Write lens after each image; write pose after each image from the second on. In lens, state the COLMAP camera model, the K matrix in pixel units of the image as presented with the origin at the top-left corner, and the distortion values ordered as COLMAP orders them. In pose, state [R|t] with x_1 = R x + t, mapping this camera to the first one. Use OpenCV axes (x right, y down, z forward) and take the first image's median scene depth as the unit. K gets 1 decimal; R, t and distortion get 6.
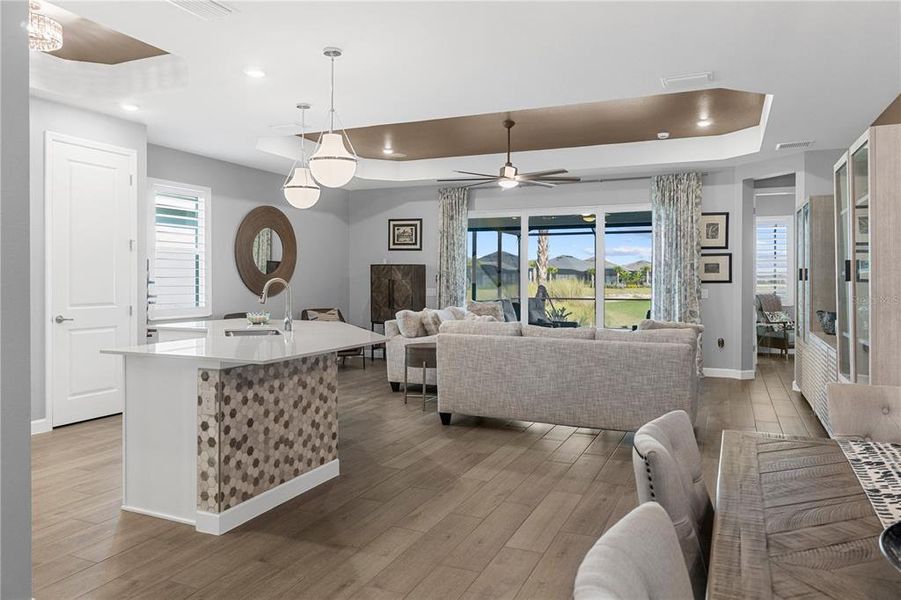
lens RADIAL K [[634.9, 0, 448.6], [0, 634.9, 280.9], [0, 0, 1]] dist [0.001028, 0.002378]
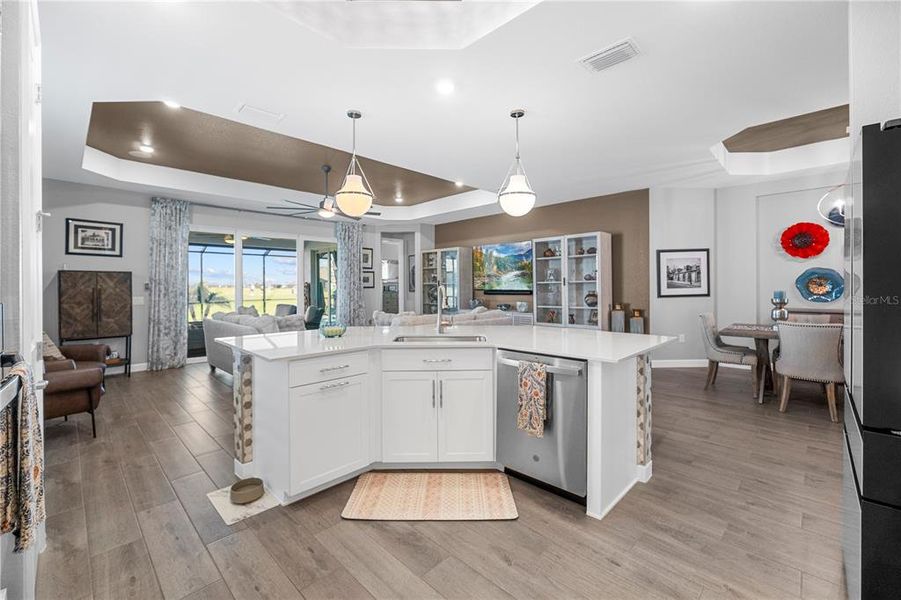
lens RADIAL K [[374.8, 0, 448.5], [0, 374.8, 286.9], [0, 0, 1]] dist [-0.001095, -0.000117]
pose [[0.348763, -0.007337, 0.937182, -0.457368], [0.008843, 0.999951, 0.004538, -0.002636], [-0.937169, 0.006705, 0.348811, 0.408727]]
